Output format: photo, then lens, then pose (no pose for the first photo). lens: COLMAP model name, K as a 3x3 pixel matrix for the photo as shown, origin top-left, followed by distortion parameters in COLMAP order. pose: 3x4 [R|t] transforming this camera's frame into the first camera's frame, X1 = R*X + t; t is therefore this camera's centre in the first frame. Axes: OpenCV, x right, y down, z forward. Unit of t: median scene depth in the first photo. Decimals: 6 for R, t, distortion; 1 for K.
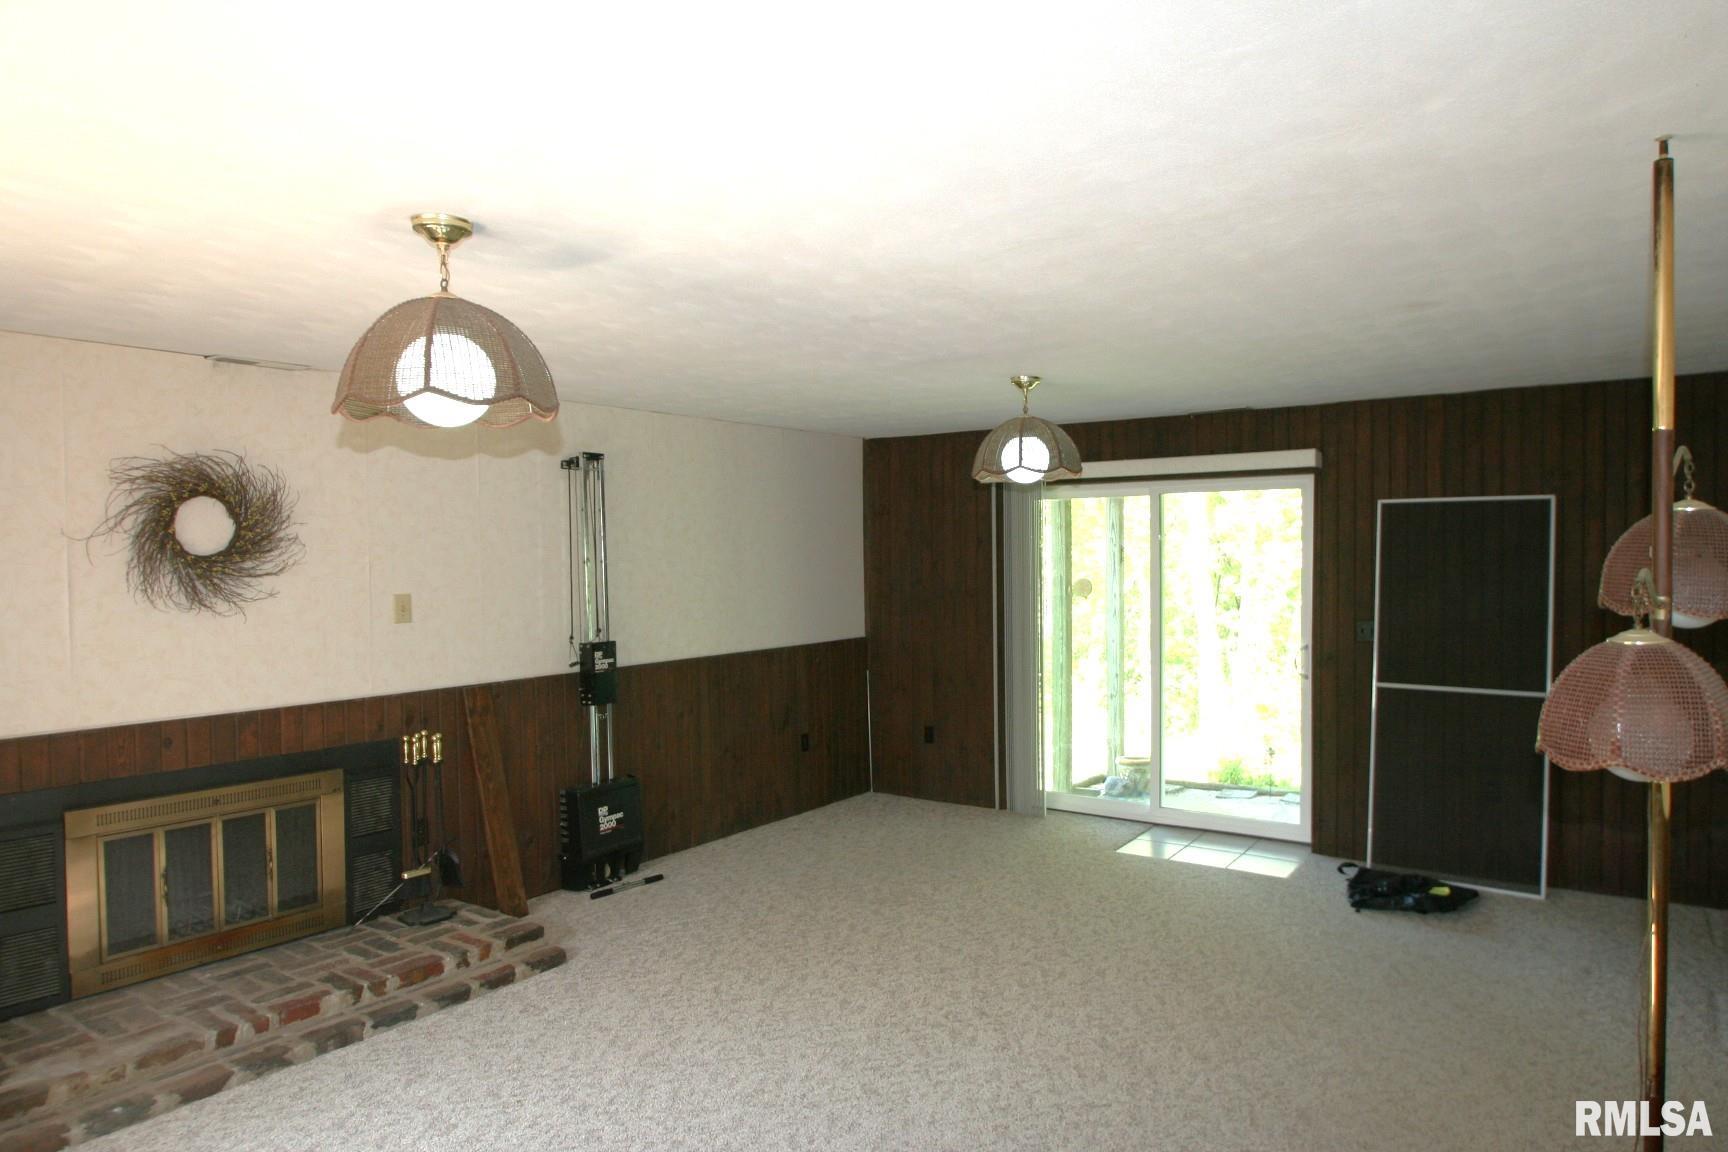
lens RADIAL K [[1080.3, 0, 903.1], [0, 1080.3, 578.2], [0, 0, 1]] dist [-0.022062, -0.002498]
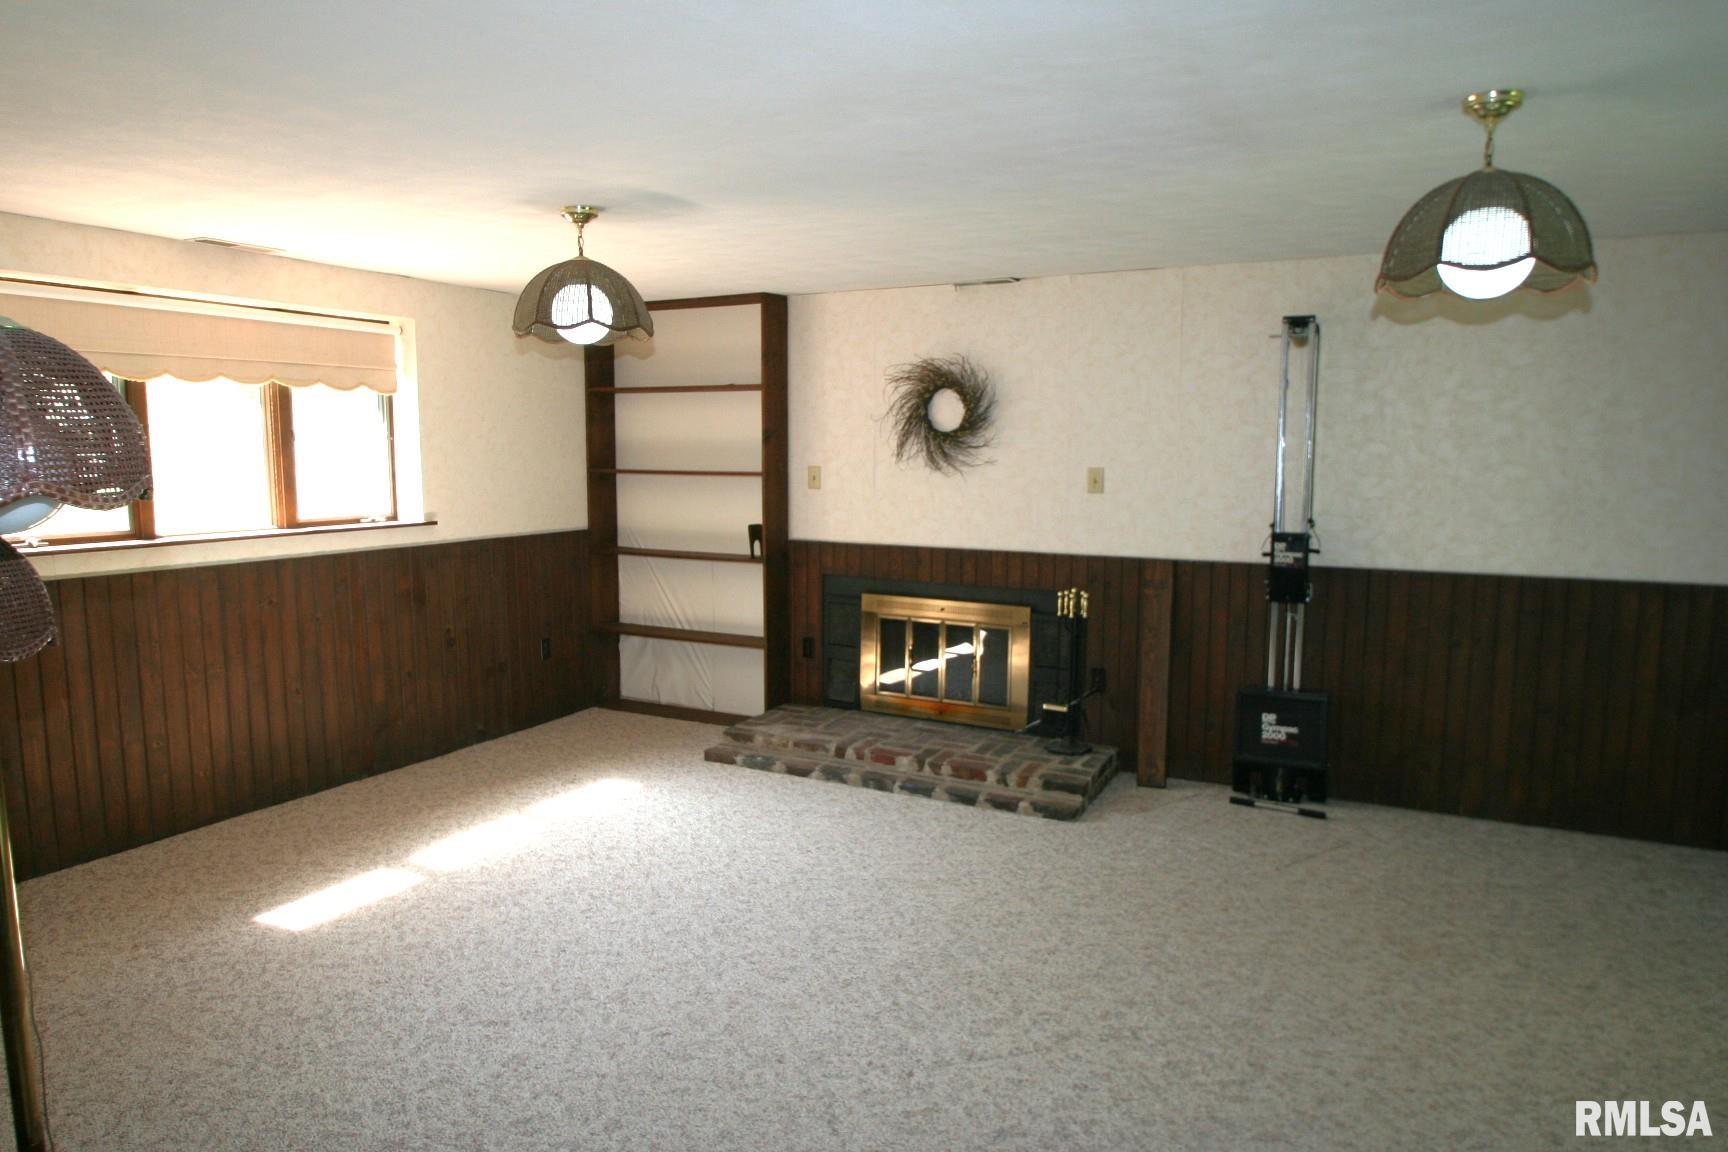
lens RADIAL K [[1080.3, 0, 903.1], [0, 1080.3, 578.2], [0, 0, 1]] dist [-0.022062, -0.002498]
pose [[0.142377, 0.130959, -0.981111, 0.706569], [-0.028511, 0.991340, 0.128187, -0.011056], [0.989402, 0.009721, 0.144878, 0.717768]]
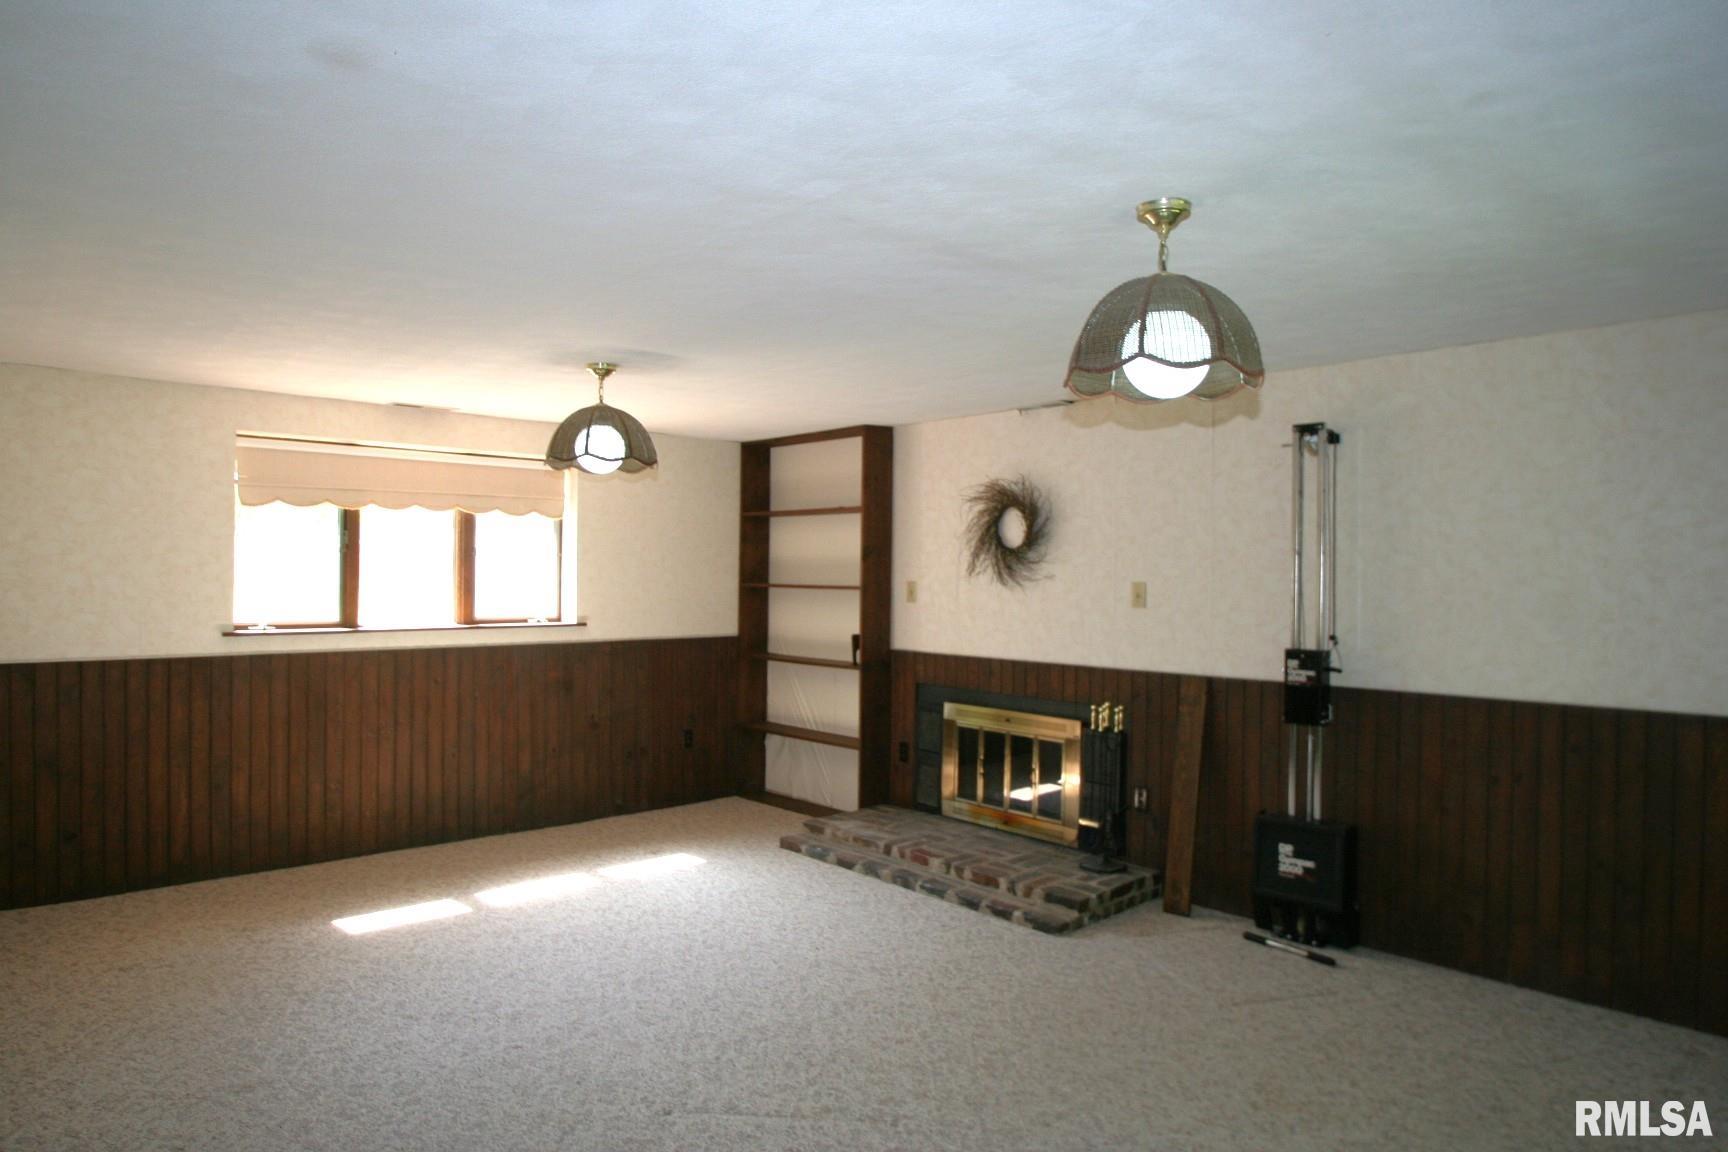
lens RADIAL K [[1080.3, 0, 903.1], [0, 1080.3, 578.2], [0, 0, 1]] dist [-0.022062, -0.002498]
pose [[-0.210249, 0.013092, -0.977560, 0.772099], [-0.027971, 0.999420, 0.019400, -0.004909], [0.977248, 0.031422, -0.209761, 1.120543]]
